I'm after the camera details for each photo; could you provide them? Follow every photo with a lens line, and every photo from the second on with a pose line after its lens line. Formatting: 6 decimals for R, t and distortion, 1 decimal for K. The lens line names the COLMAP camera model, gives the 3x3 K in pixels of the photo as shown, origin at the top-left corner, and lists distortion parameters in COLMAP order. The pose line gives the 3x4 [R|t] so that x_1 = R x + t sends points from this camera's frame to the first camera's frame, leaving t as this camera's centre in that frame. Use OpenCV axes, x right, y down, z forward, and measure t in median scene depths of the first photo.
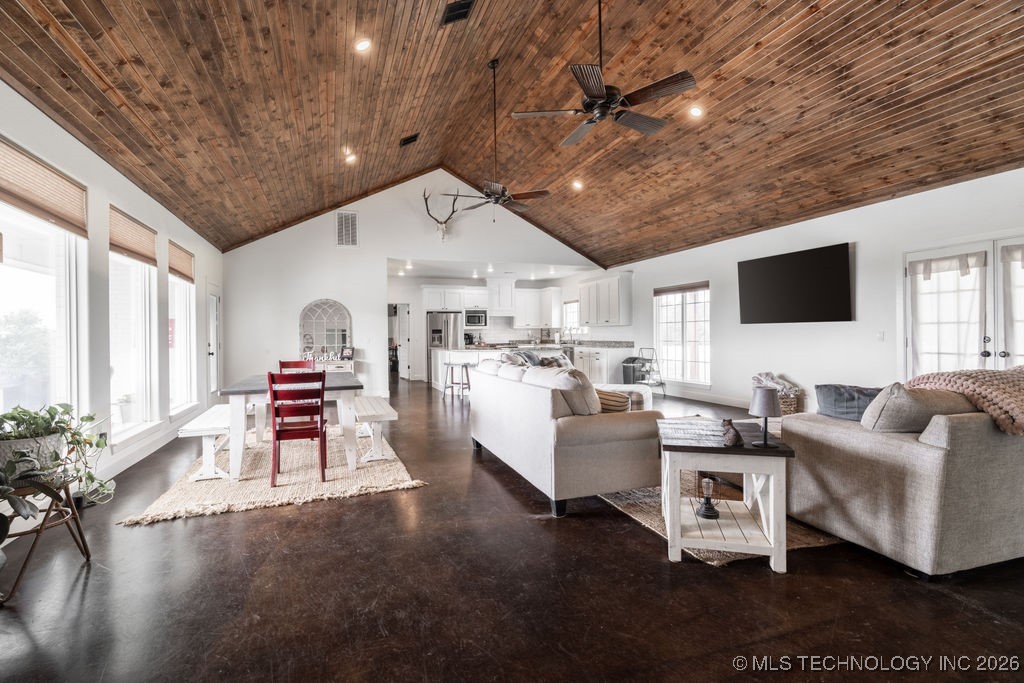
lens RADIAL K [[470.6, 0, 515.7], [0, 470.6, 335.5], [0, 0, 1]] dist [-0.006771, 0.001216]
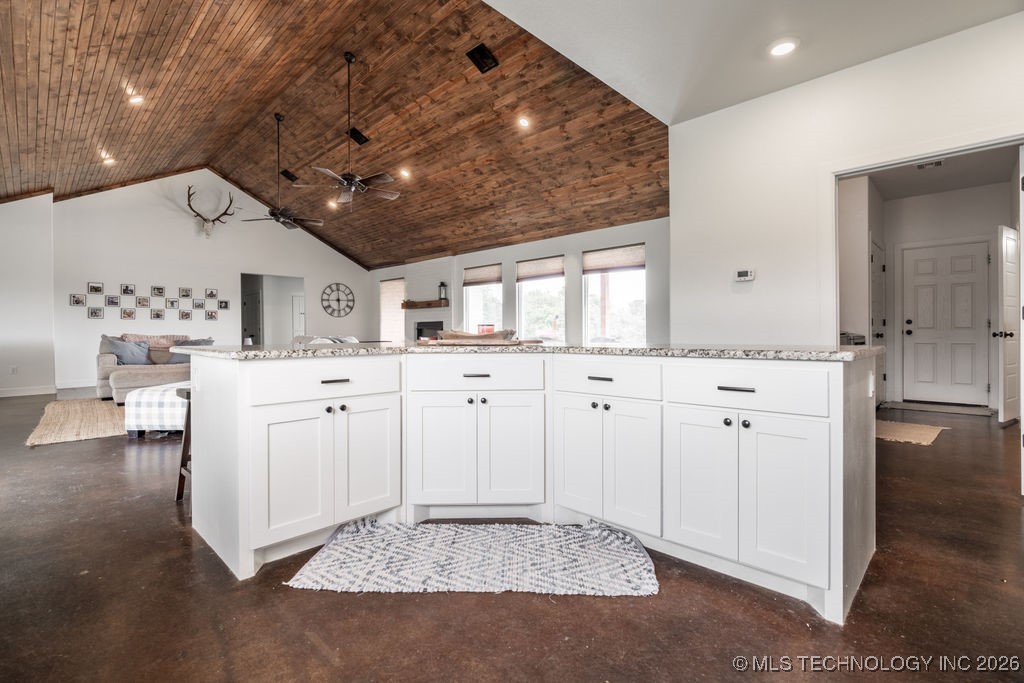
lens RADIAL K [[470.6, 0, 515.7], [0, 470.6, 335.5], [0, 0, 1]] dist [-0.006771, 0.001216]
pose [[-0.908479, 0.020122, -0.417445, 0.062801], [0.017591, 0.999796, 0.009911, 0.035987], [0.417560, 0.001661, -0.908648, 2.051753]]
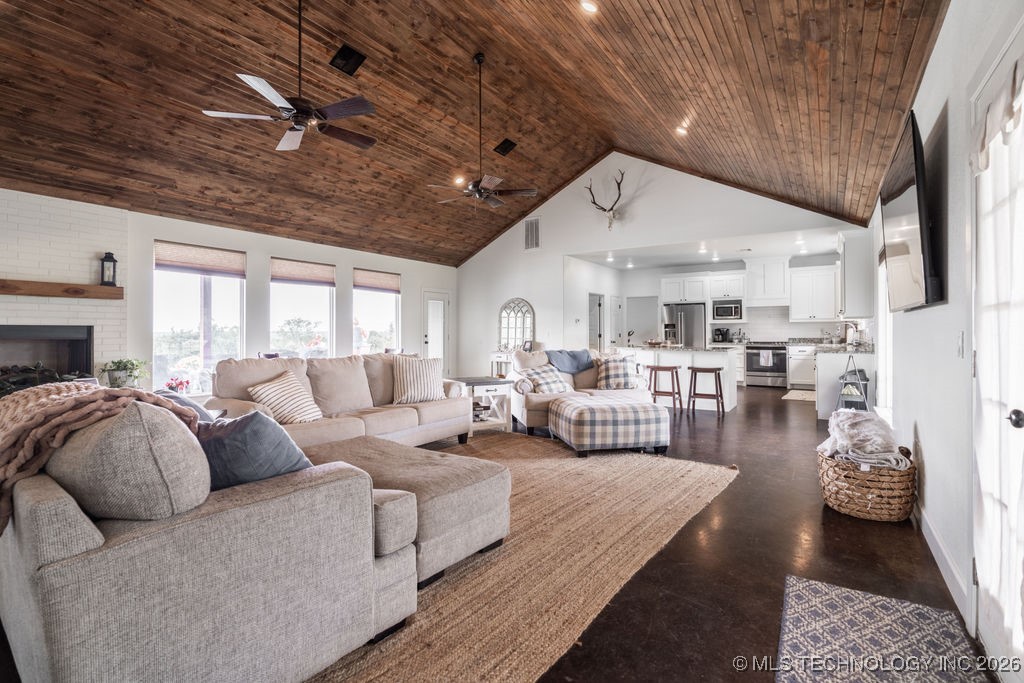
lens RADIAL K [[482.8, 0, 515.8], [0, 482.8, 326.4], [0, 0, 1]] dist [-0.003515, 0.000597]
pose [[0.576043, 0.001153, -0.817419, 0.814729], [-0.006637, 0.999973, -0.003267, -0.006396], [0.817393, 0.007307, 0.576034, 0.463611]]
